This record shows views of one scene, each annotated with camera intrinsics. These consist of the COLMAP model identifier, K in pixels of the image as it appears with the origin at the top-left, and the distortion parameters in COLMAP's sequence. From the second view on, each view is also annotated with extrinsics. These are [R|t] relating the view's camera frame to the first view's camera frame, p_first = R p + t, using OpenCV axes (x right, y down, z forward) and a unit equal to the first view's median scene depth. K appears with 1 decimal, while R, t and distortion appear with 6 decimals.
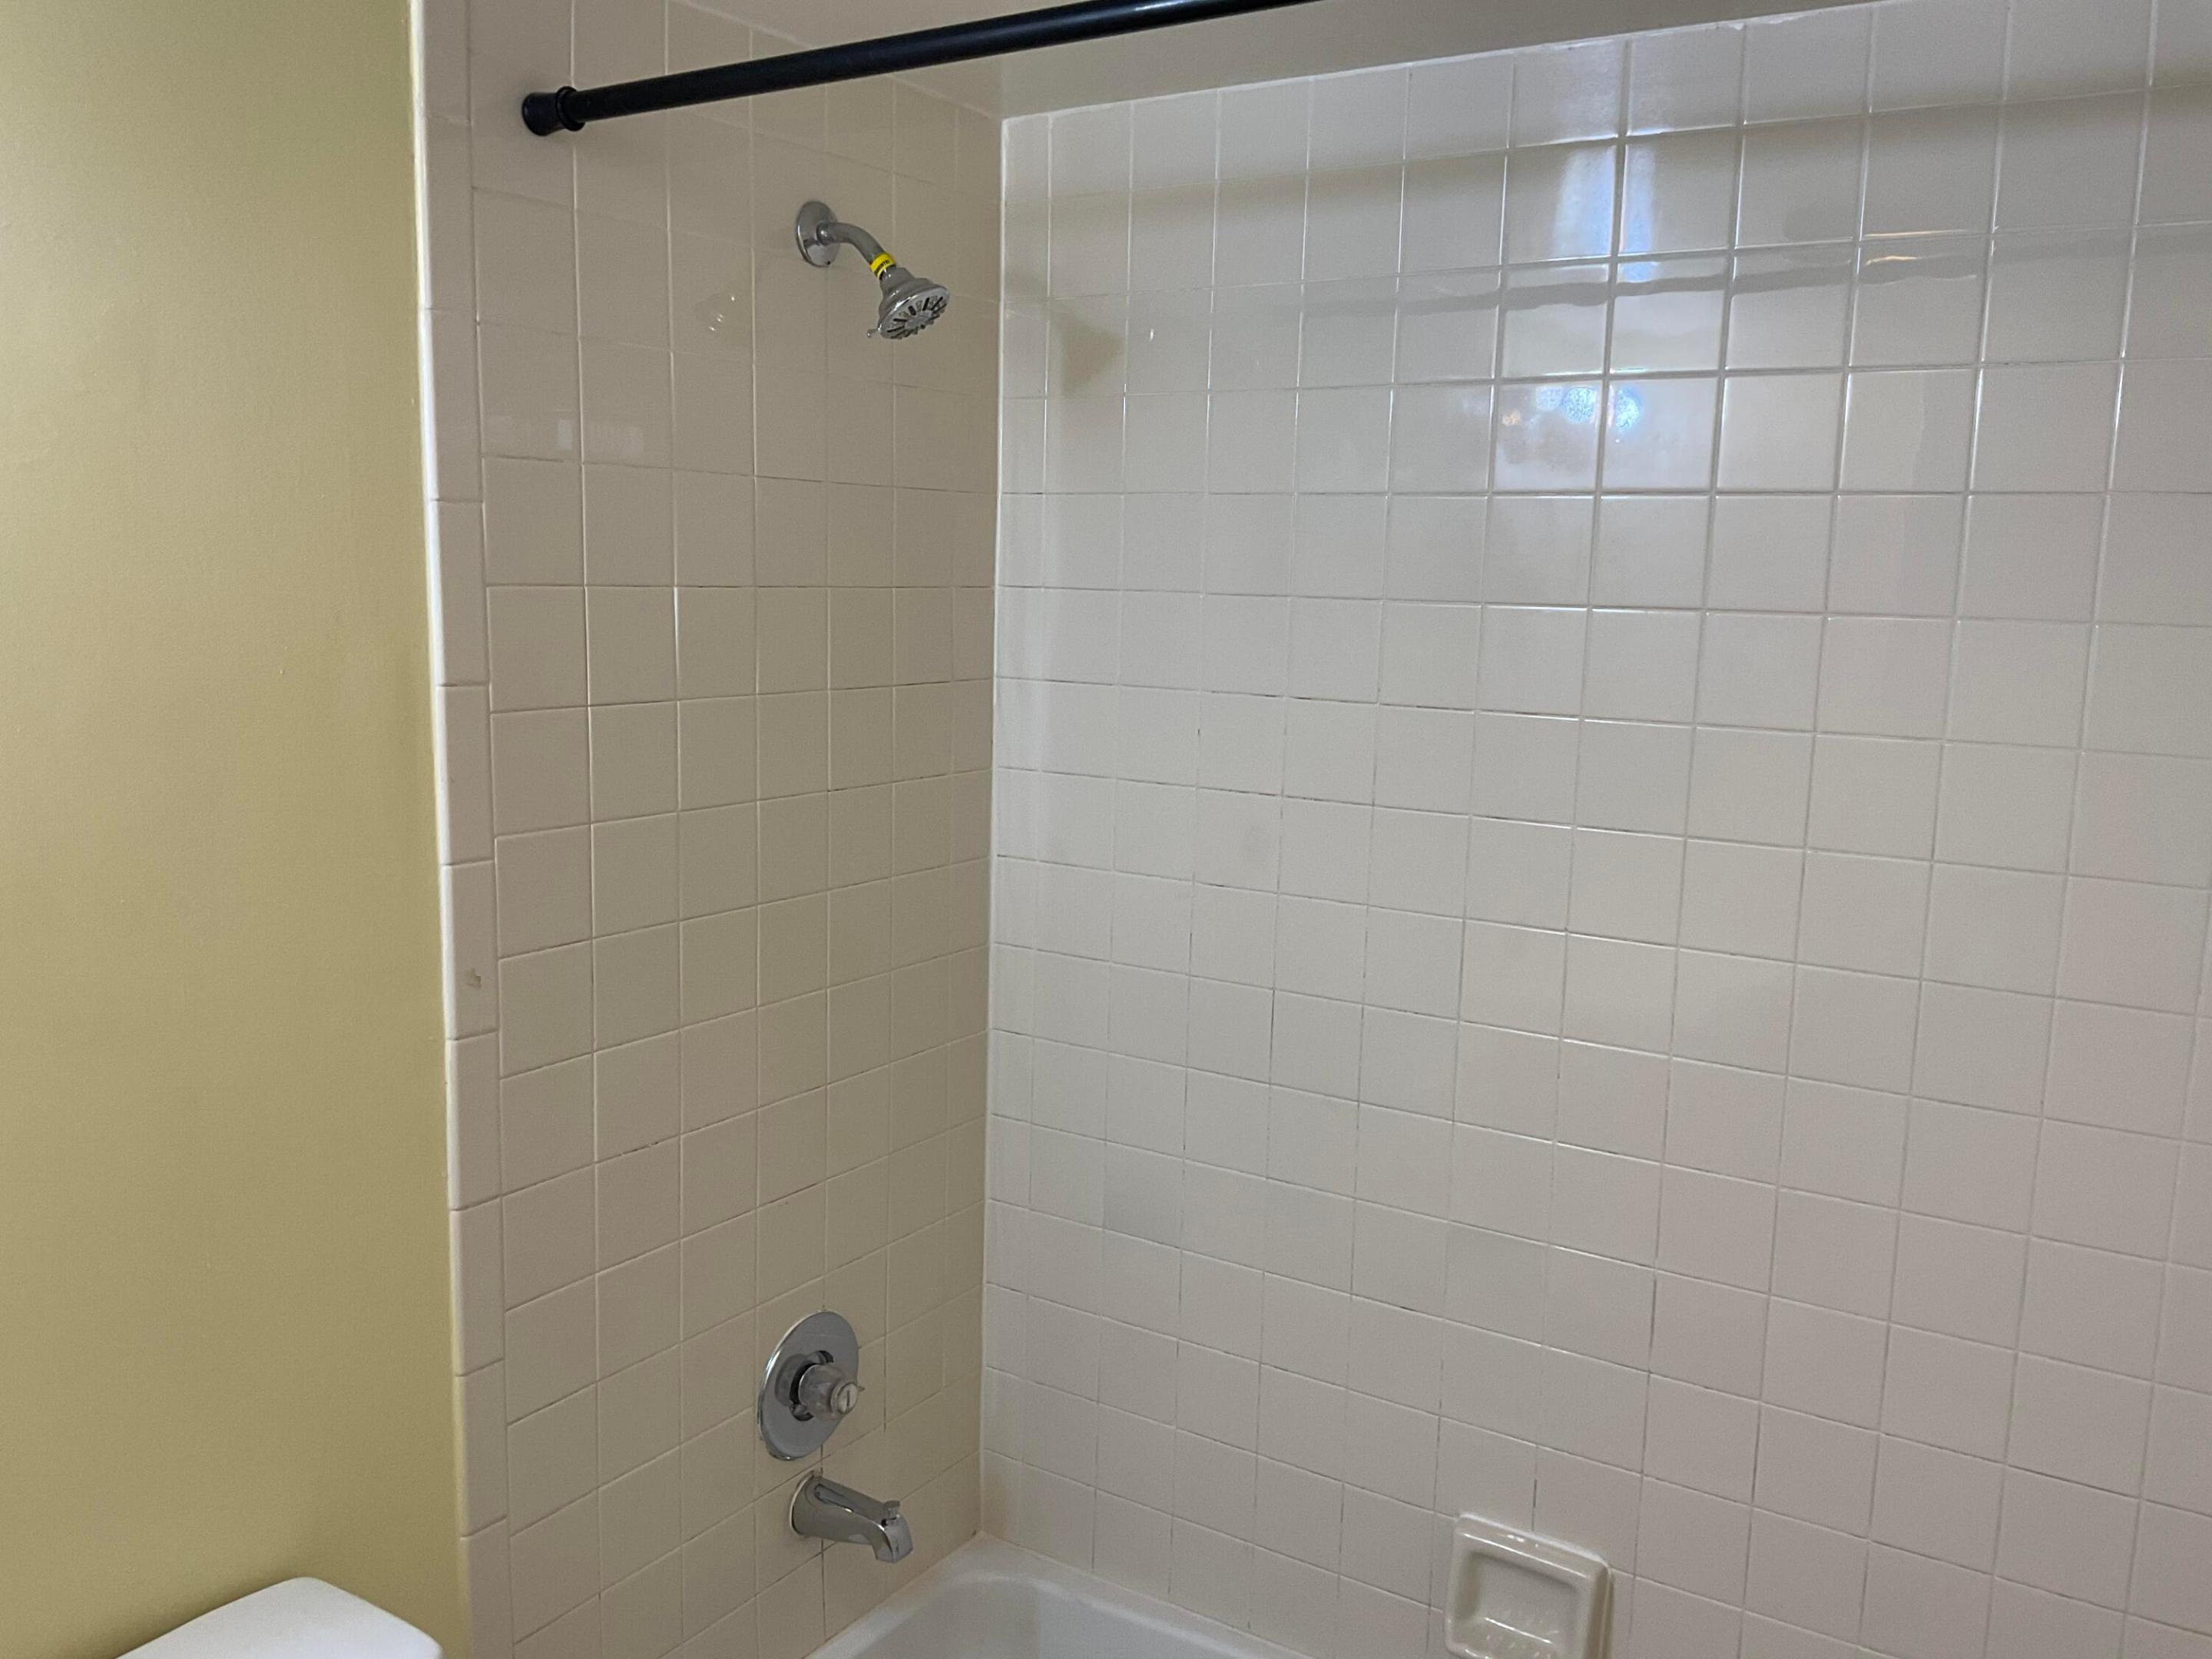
lens RADIAL K [[1823.0, 0, 1093.3], [0, 1823.0, 835.7], [0, 0, 1]] dist [0.111841, -0.221459]
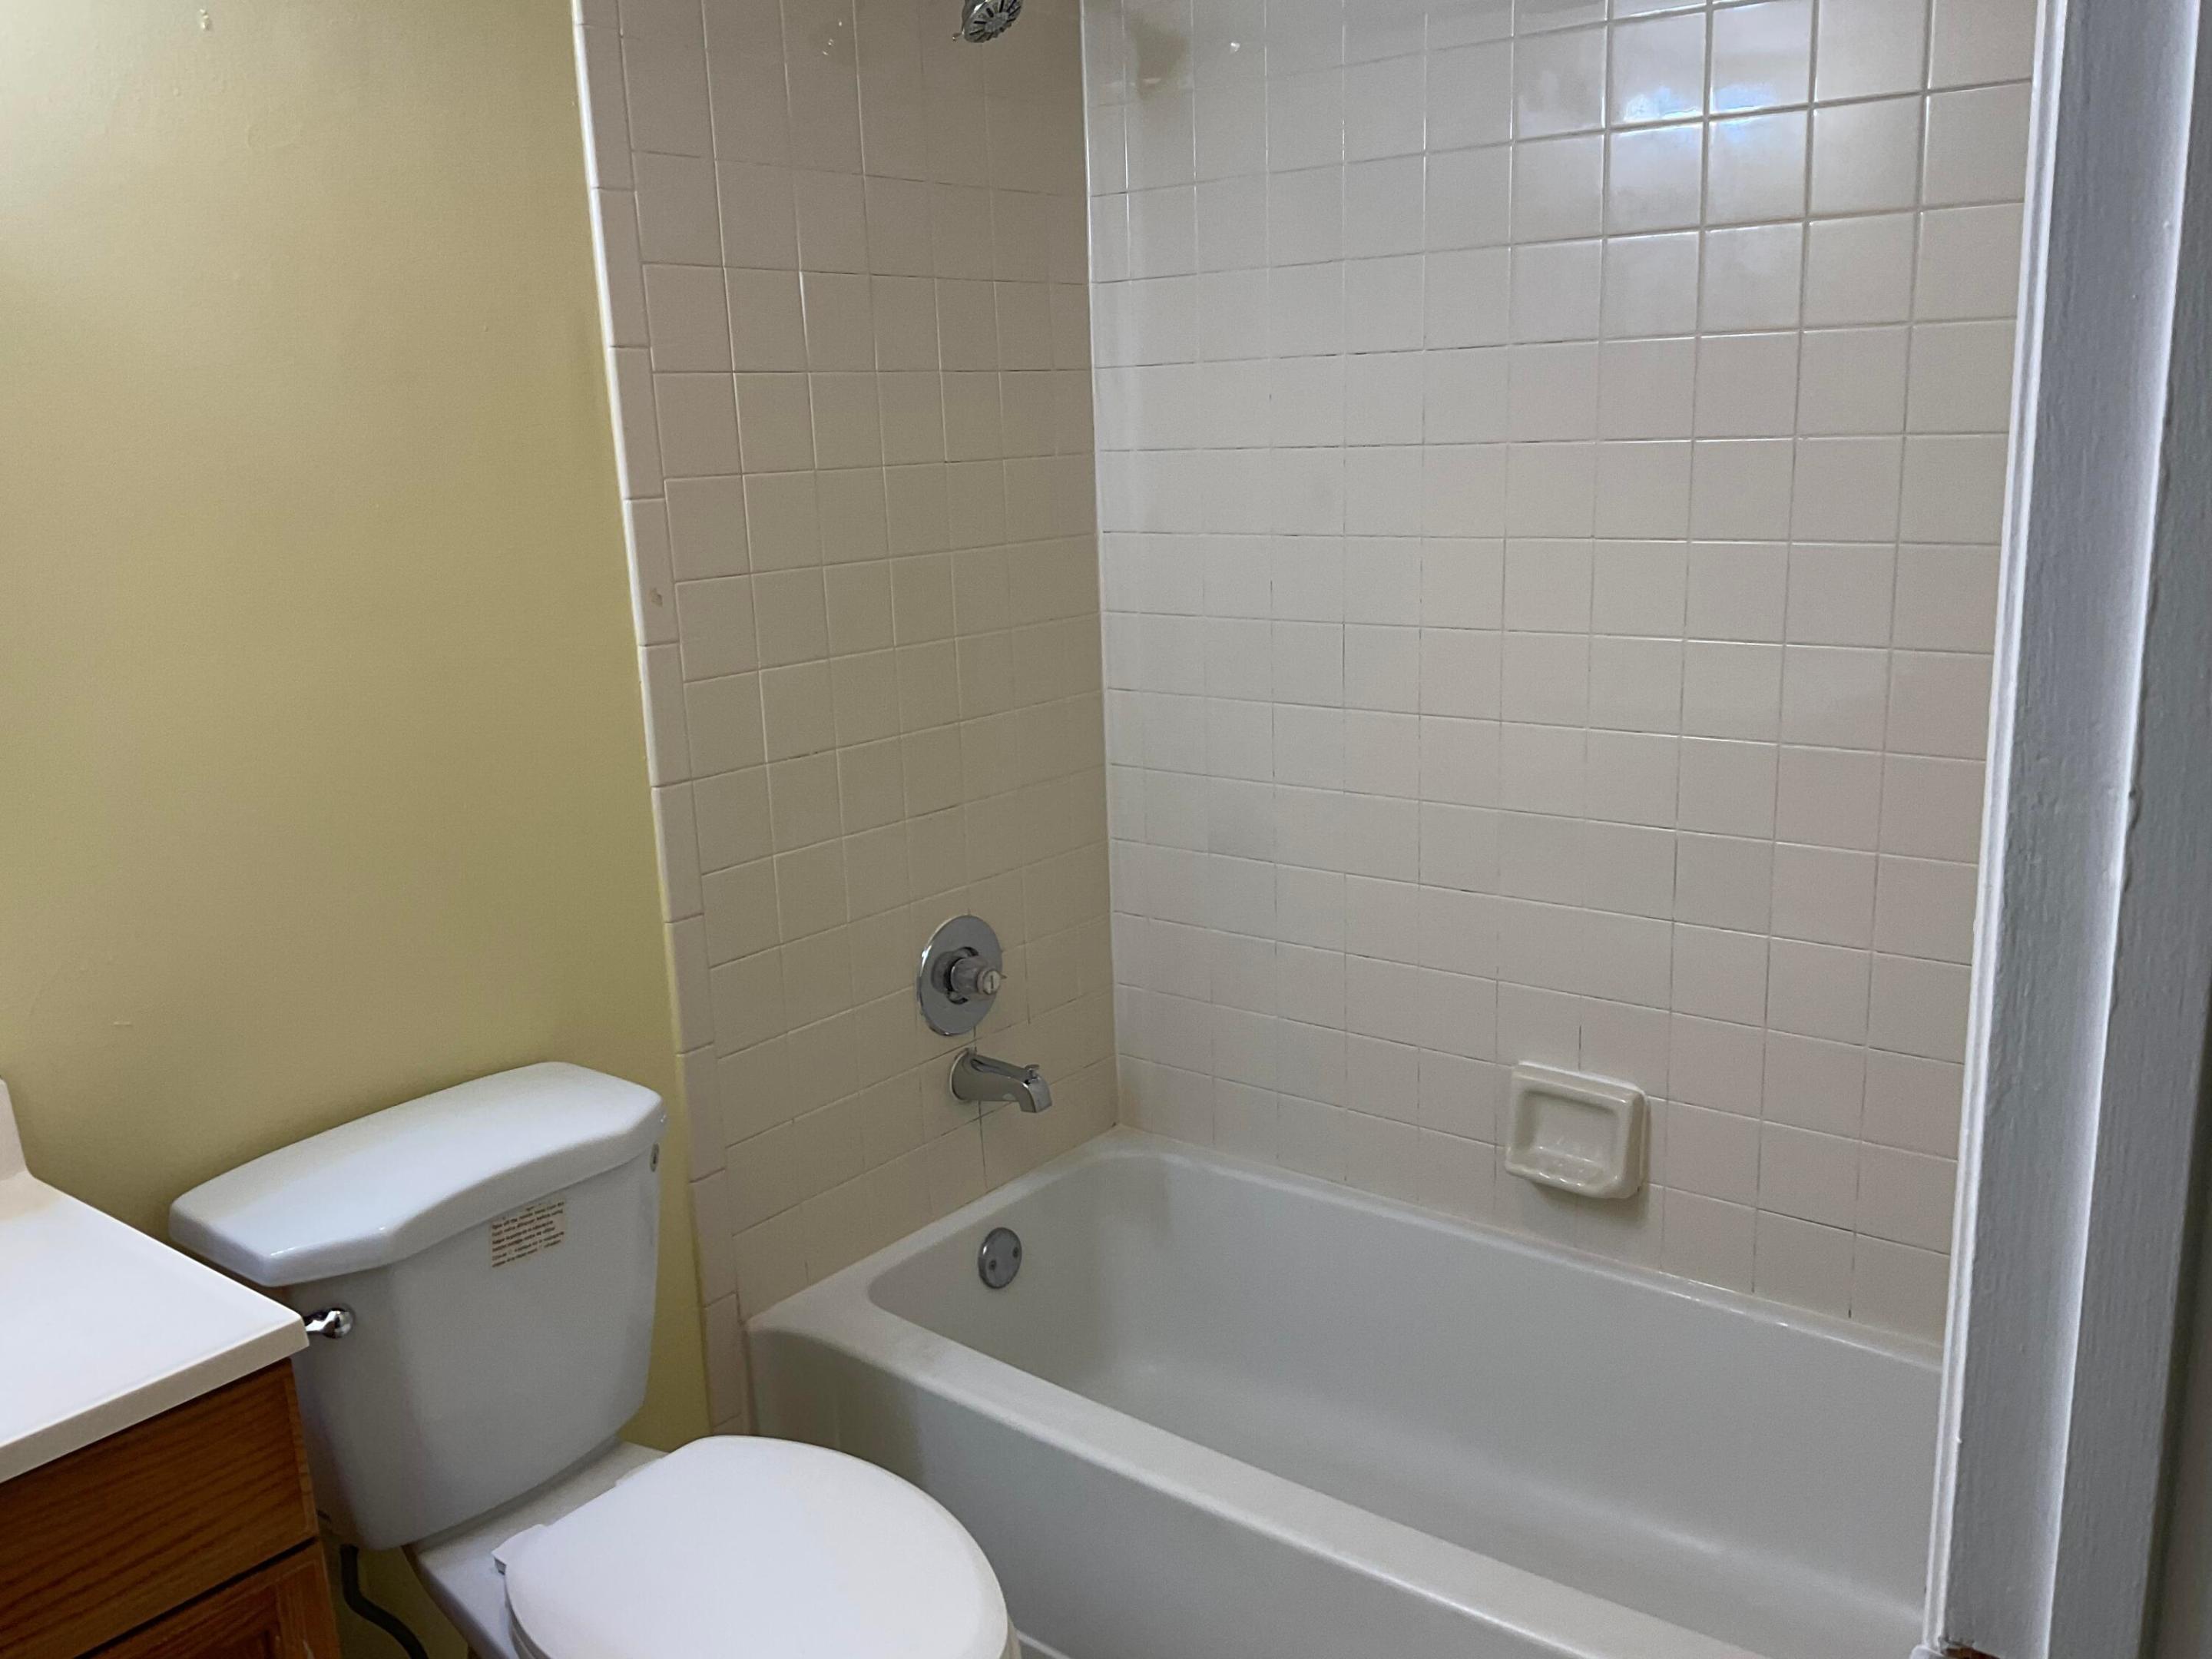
lens RADIAL K [[1829.9, 0, 1108.4], [0, 1829.9, 836.2], [0, 0, 1]] dist [0.130900, -0.276695]
pose [[0.994558, -0.038249, -0.096906, 0.059843], [0.045855, 0.995935, 0.077525, 0.123201], [0.093547, -0.081547, 0.992270, -0.160232]]
